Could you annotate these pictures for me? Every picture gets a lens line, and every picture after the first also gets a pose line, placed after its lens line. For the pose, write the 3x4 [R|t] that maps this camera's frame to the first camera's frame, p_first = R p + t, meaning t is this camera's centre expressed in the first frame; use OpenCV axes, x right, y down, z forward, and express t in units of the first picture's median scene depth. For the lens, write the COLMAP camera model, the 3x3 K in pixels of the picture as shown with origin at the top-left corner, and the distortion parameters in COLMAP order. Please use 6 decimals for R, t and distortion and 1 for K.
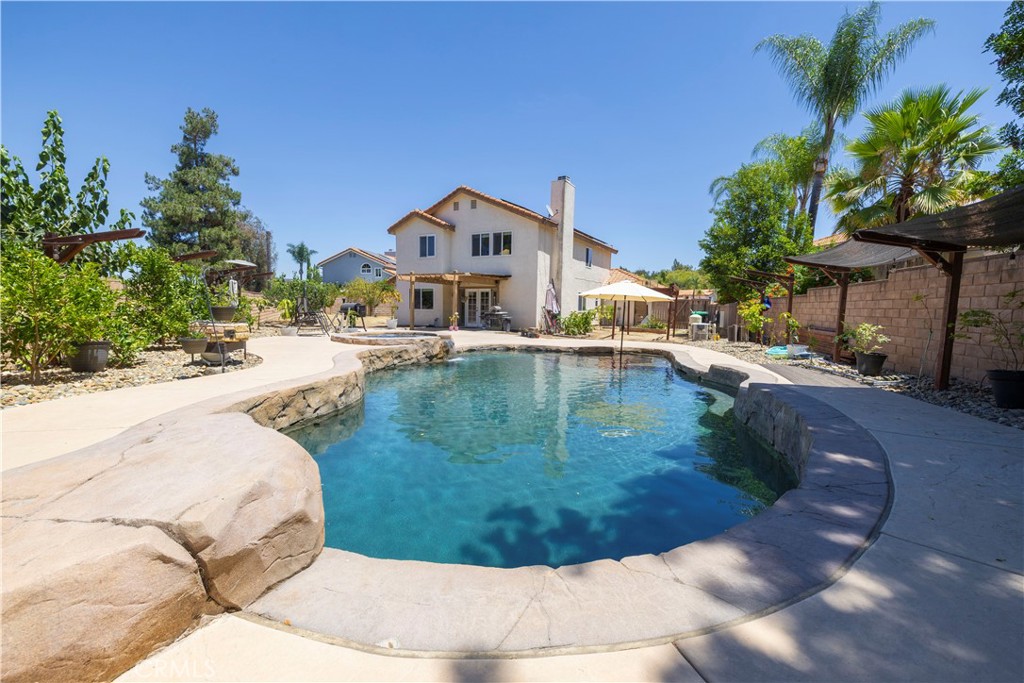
lens RADIAL K [[426.9, 0, 511.2], [0, 426.9, 344.2], [0, 0, 1]] dist [0.000802, -0.000093]
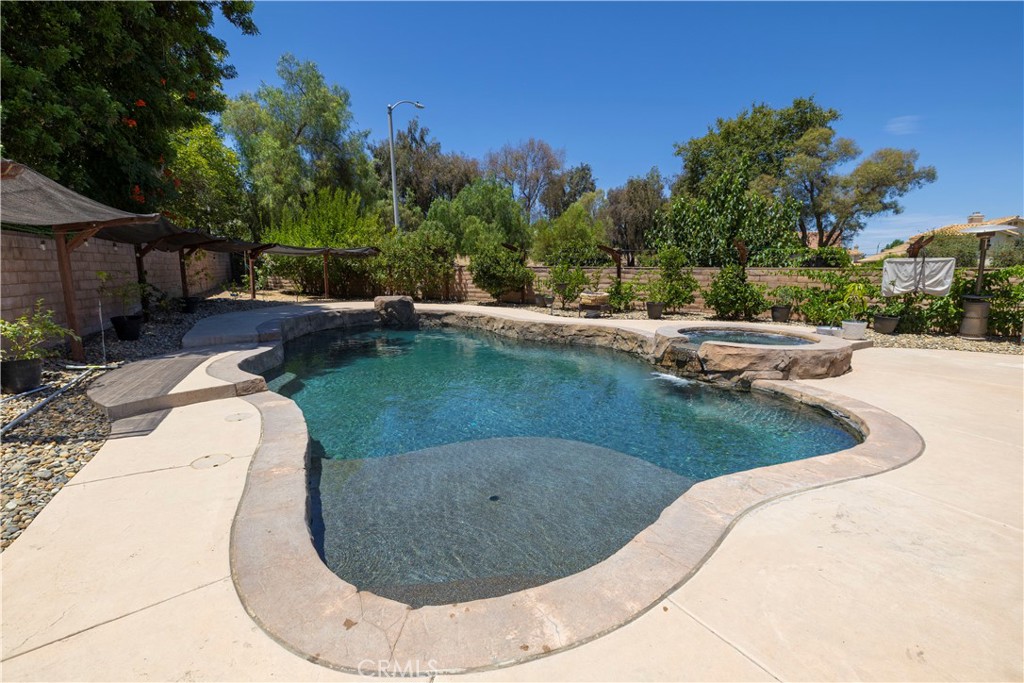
lens RADIAL K [[453.6, 0, 511.4], [0, 453.6, 348.5], [0, 0, 1]] dist [-0.009265, 0.000829]
pose [[-0.762080, 0.091779, -0.640945, 0.219114], [-0.076328, 0.970266, 0.229689, -0.065245], [0.642968, 0.223963, -0.732415, 0.620623]]
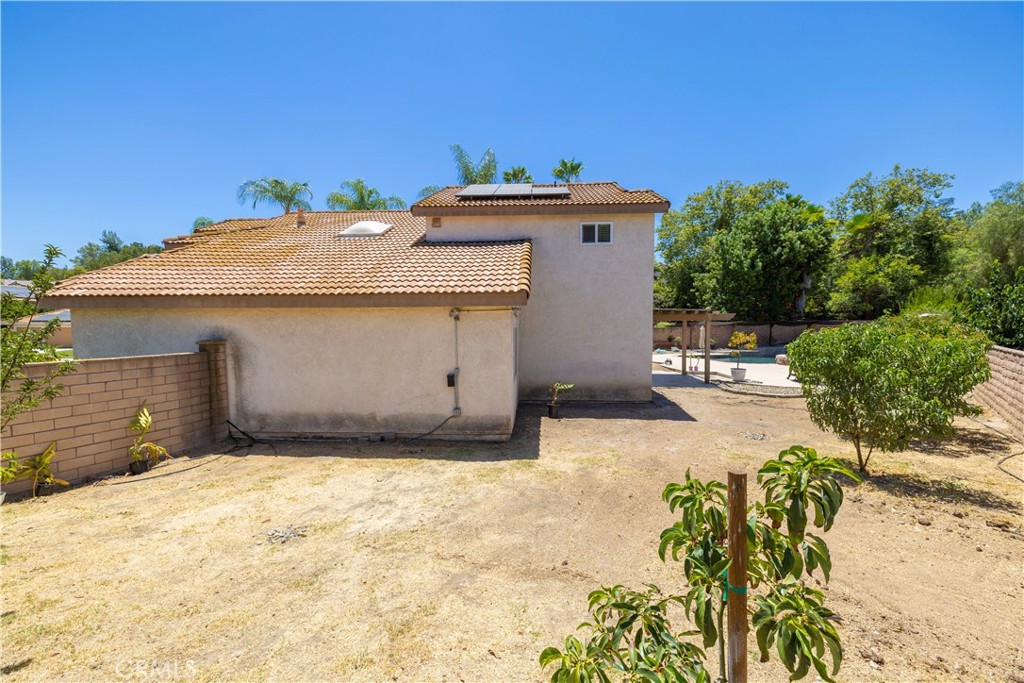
lens RADIAL K [[426.9, 0, 508.7], [0, 426.9, 347.2], [0, 0, 1]] dist [0.000802, -0.000093]
pose [[-0.427775, -0.066704, 0.901420, -0.701523], [0.078964, 0.990703, 0.110784, -0.190826], [-0.900429, 0.118571, -0.418531, 1.487600]]
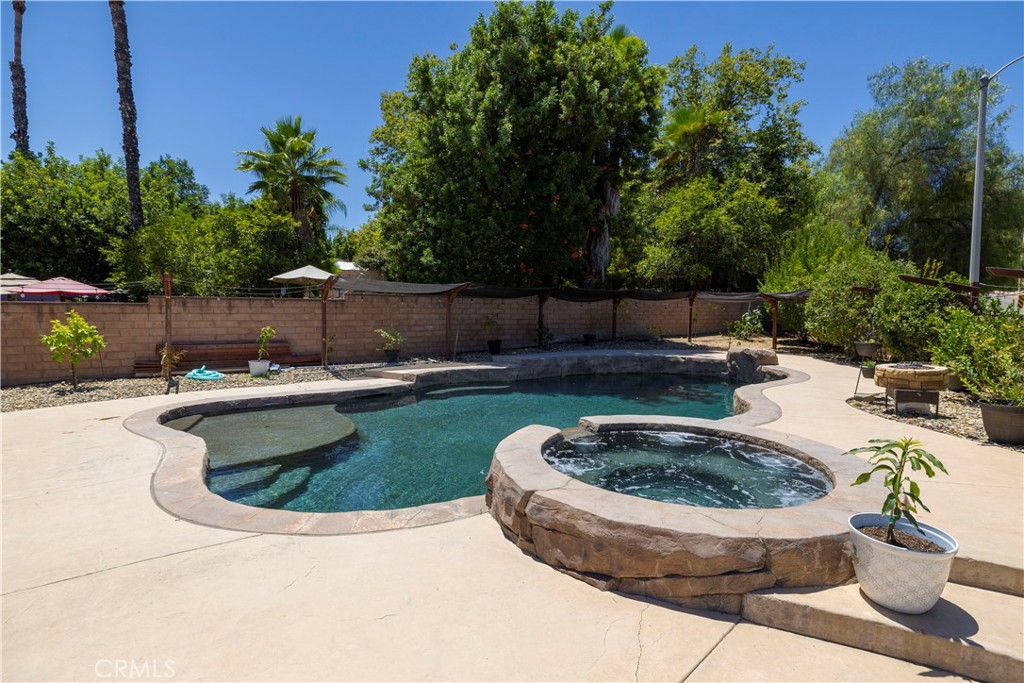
lens RADIAL K [[491.7, 0, 508.5], [0, 491.7, 345.0], [0, 0, 1]] dist [-0.001661, 0.000764]
pose [[-0.764219, -0.070390, 0.641104, -0.194065], [0.036062, 0.987808, 0.151444, -0.077861], [-0.643947, 0.138856, -0.752363, 0.647490]]
